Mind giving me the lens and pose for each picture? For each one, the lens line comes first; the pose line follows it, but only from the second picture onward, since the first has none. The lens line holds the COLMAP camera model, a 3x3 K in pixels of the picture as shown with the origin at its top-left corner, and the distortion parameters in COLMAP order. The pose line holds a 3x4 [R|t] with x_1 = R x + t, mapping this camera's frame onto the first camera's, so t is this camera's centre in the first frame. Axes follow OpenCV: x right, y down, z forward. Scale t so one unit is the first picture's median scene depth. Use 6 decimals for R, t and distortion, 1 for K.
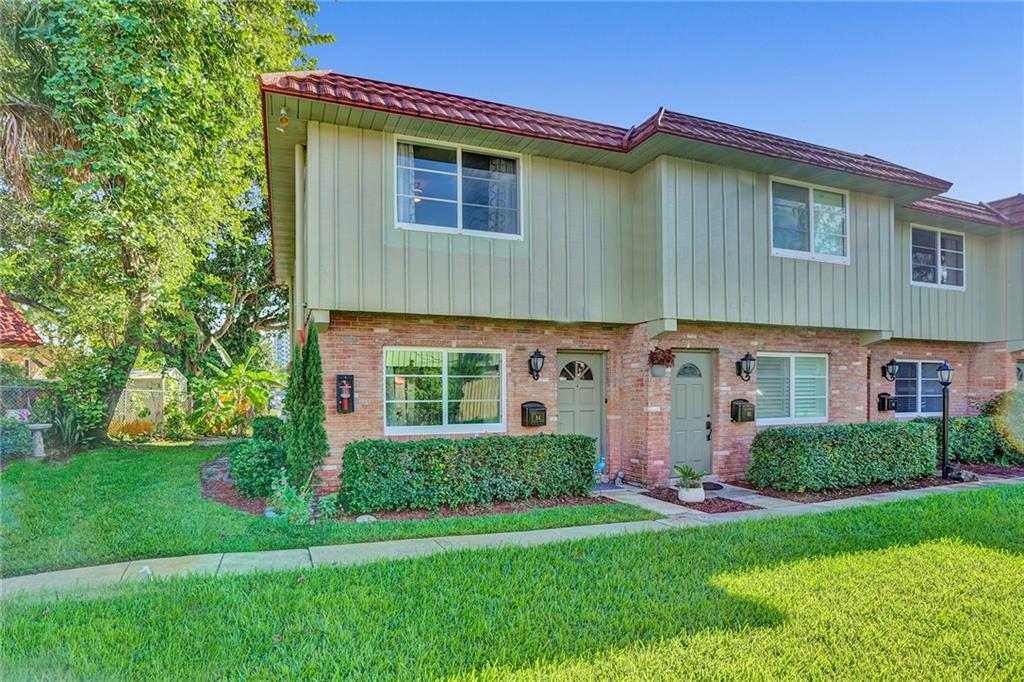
lens RADIAL K [[487.6, 0, 509.2], [0, 487.6, 345.8], [0, 0, 1]] dist [-0.057896, 0.026387]
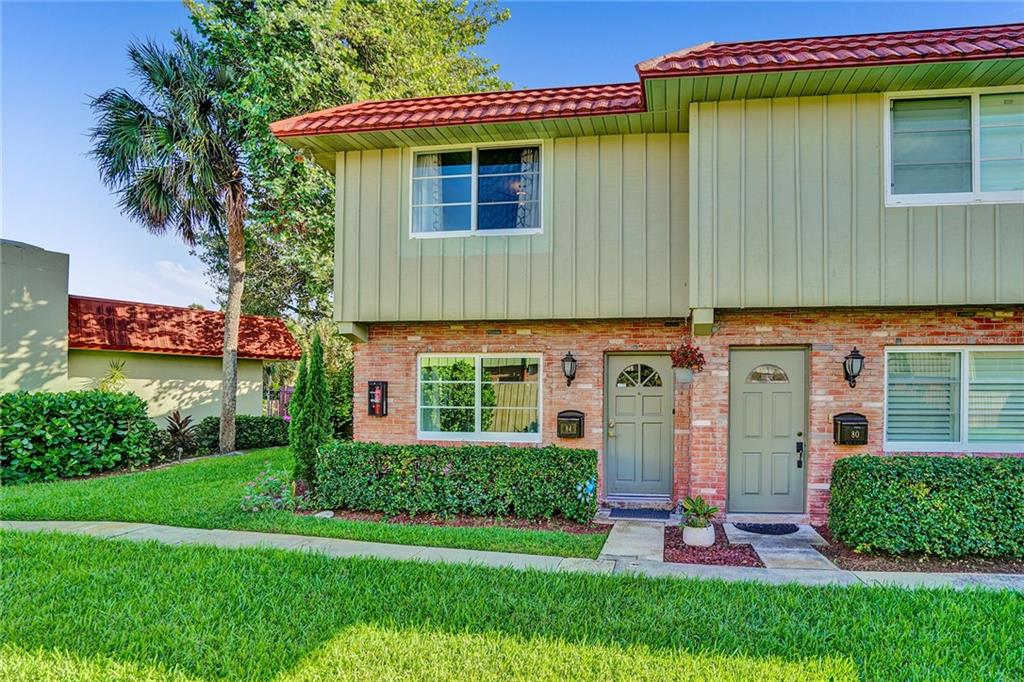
lens RADIAL K [[502.8, 0, 511.7], [0, 502.8, 349.5], [0, 0, 1]] dist [-0.036149, 0.000574]
pose [[0.893523, -0.031751, -0.447893, 0.389850], [0.029691, 0.999492, -0.011623, 0.010502], [0.448035, -0.002913, 0.894012, 0.128840]]
